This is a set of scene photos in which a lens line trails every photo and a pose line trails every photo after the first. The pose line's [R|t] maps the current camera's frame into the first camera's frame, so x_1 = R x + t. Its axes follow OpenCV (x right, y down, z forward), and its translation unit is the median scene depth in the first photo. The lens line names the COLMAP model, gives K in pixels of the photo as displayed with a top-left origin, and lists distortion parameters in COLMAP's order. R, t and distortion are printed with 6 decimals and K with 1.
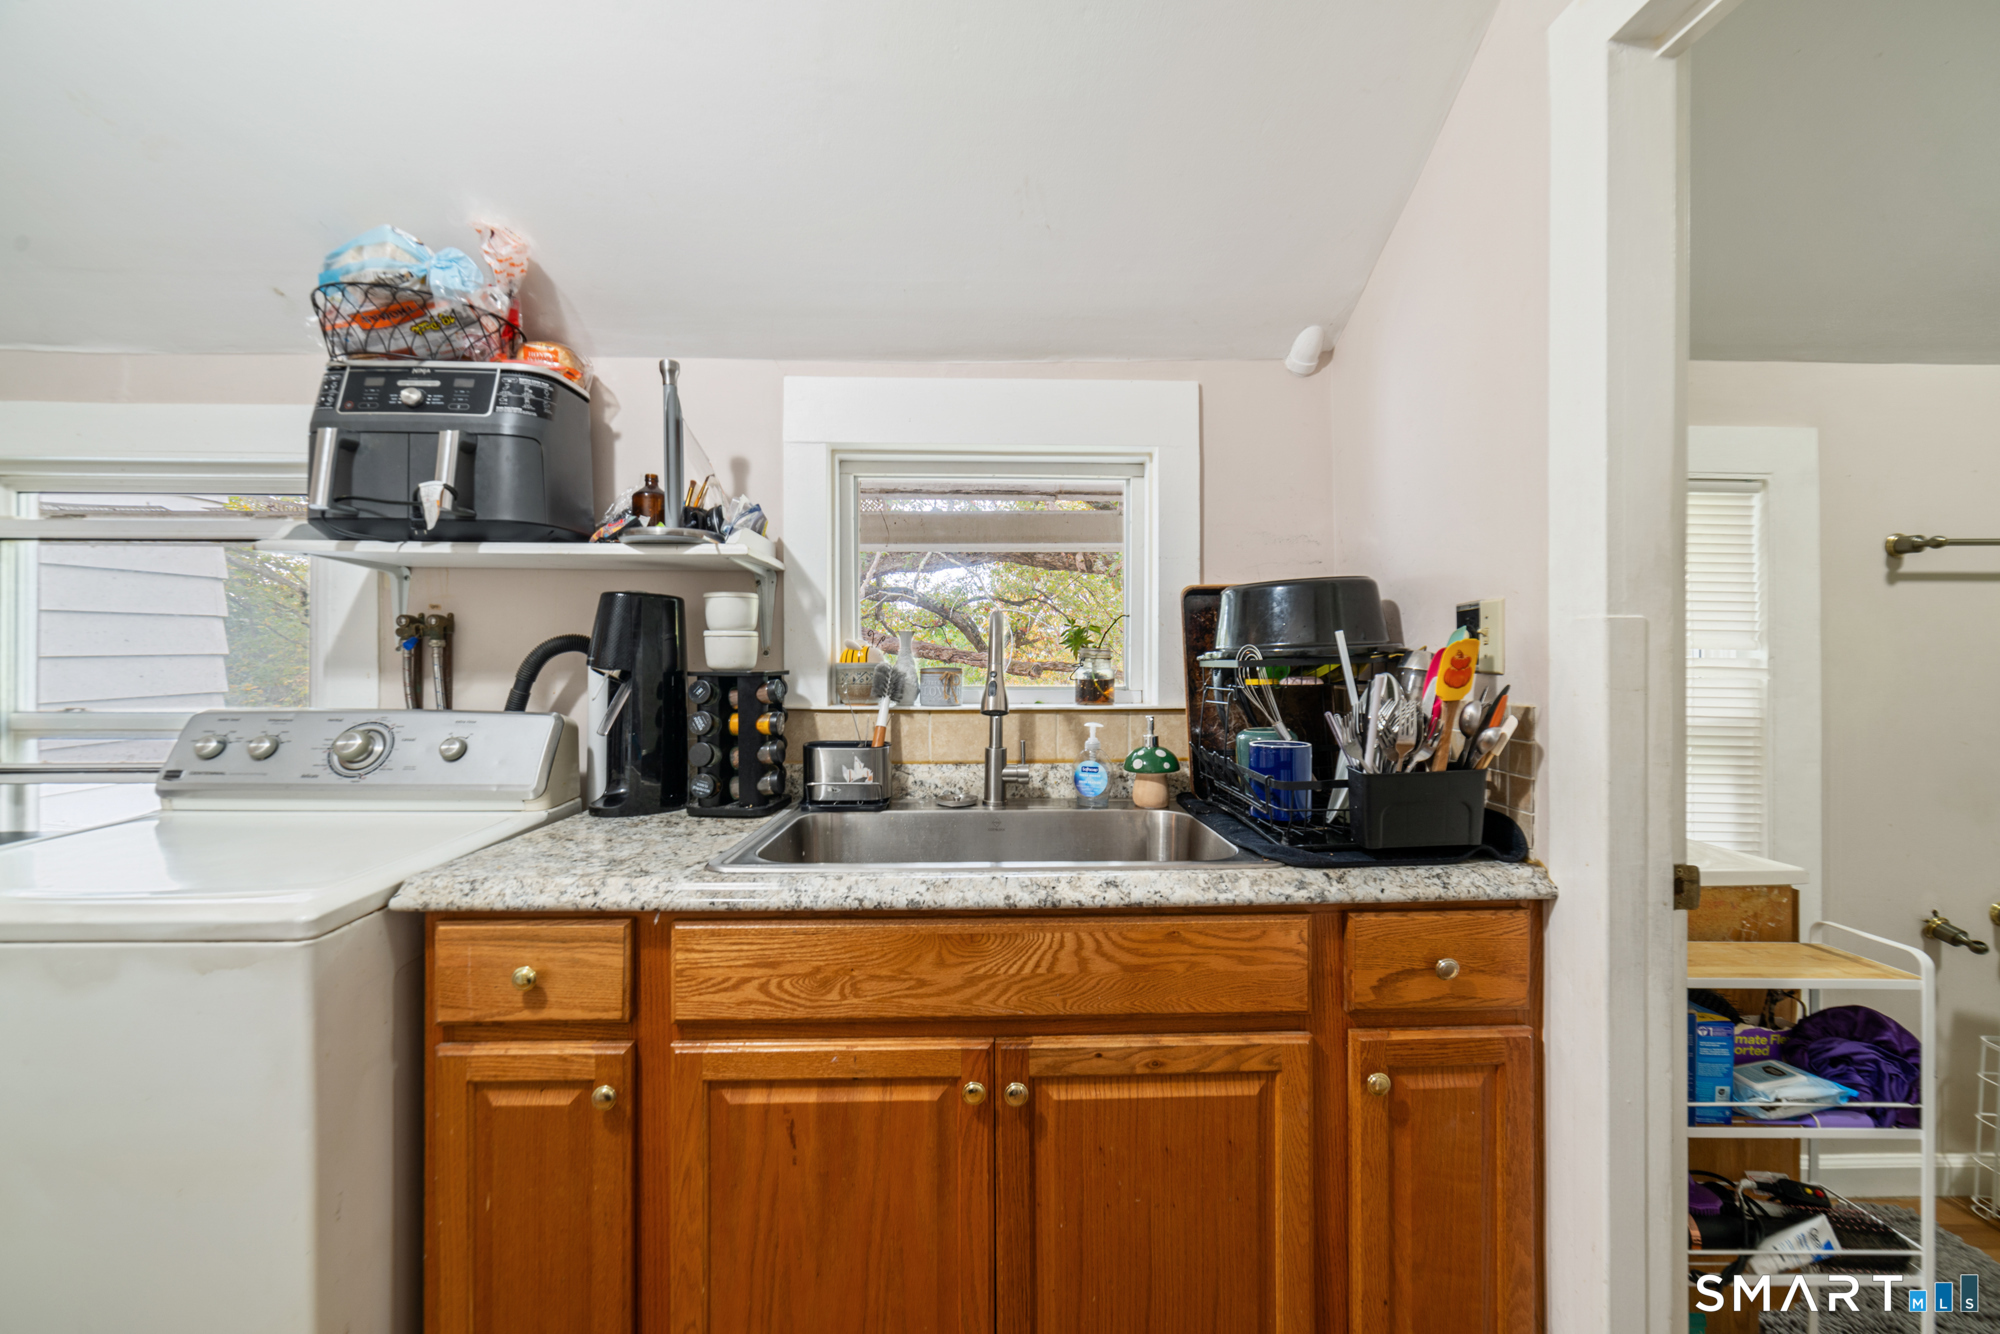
lens RADIAL K [[786.5, 0, 1005.9], [0, 786.5, 667.4], [0, 0, 1]] dist [-0.002852, 0.003371]
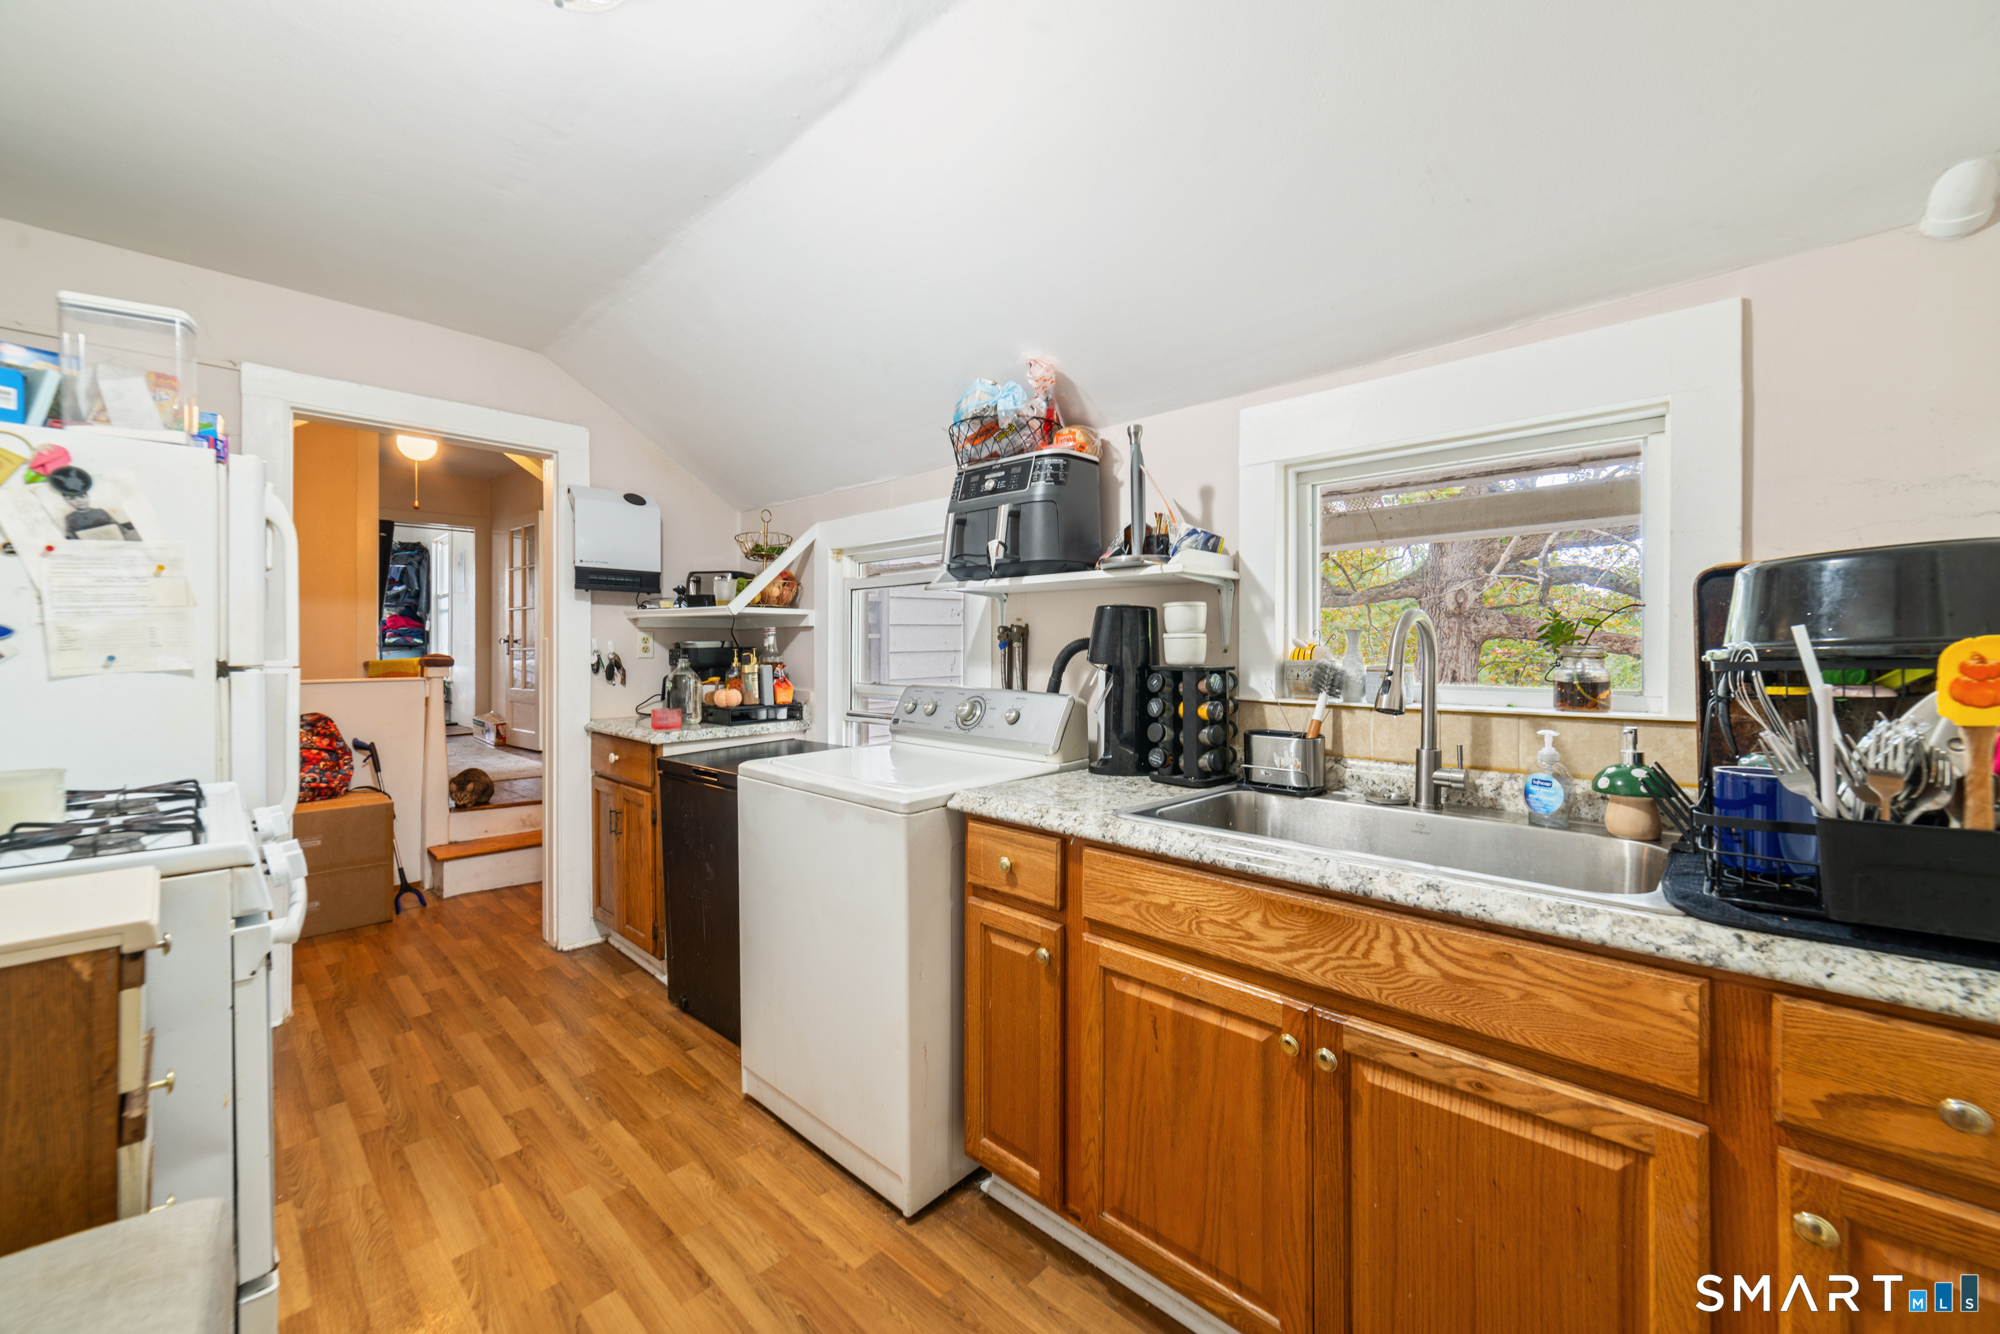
lens RADIAL K [[786.5, 0, 1005.9], [0, 786.5, 667.4], [0, 0, 1]] dist [-0.002852, 0.003371]
pose [[0.702593, 0.014960, -0.711435, 0.370873], [-0.009140, 0.999886, 0.012000, -0.006546], [0.711533, -0.001929, 0.702650, -0.060986]]
